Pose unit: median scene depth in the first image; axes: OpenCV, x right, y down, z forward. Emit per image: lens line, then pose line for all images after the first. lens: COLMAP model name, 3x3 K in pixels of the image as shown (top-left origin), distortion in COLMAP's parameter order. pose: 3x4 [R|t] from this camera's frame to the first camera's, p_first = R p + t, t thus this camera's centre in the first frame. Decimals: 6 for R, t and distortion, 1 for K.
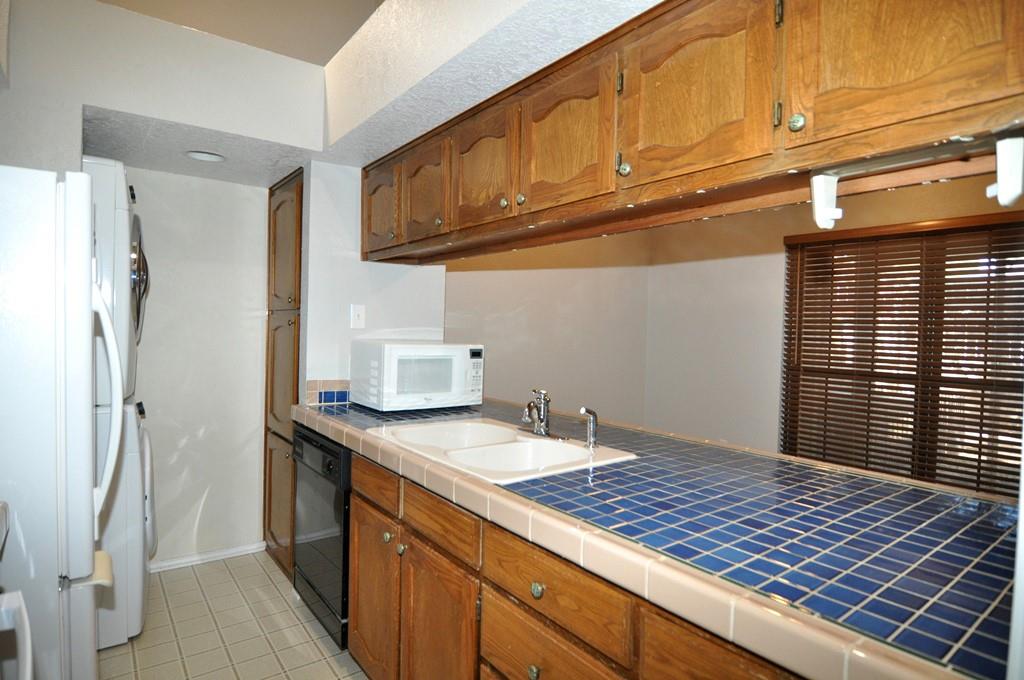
lens RADIAL K [[554.7, 0, 512.0], [0, 554.7, 340.0], [0, 0, 1]] dist [-0.003406, -0.014921]
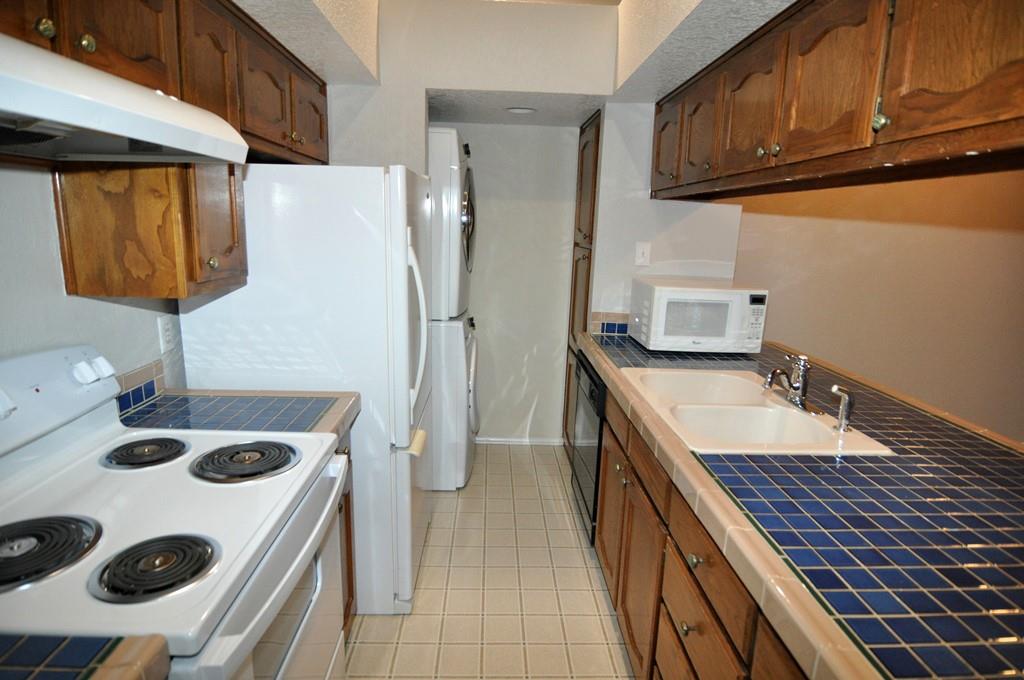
lens RADIAL K [[554.7, 0, 512.0], [0, 554.7, 340.0], [0, 0, 1]] dist [-0.003406, -0.014921]
pose [[0.816284, 0.123567, -0.564279, 0.199746], [-0.027427, 0.984042, 0.175810, -0.092521], [0.576999, -0.128034, 0.806647, -0.001200]]
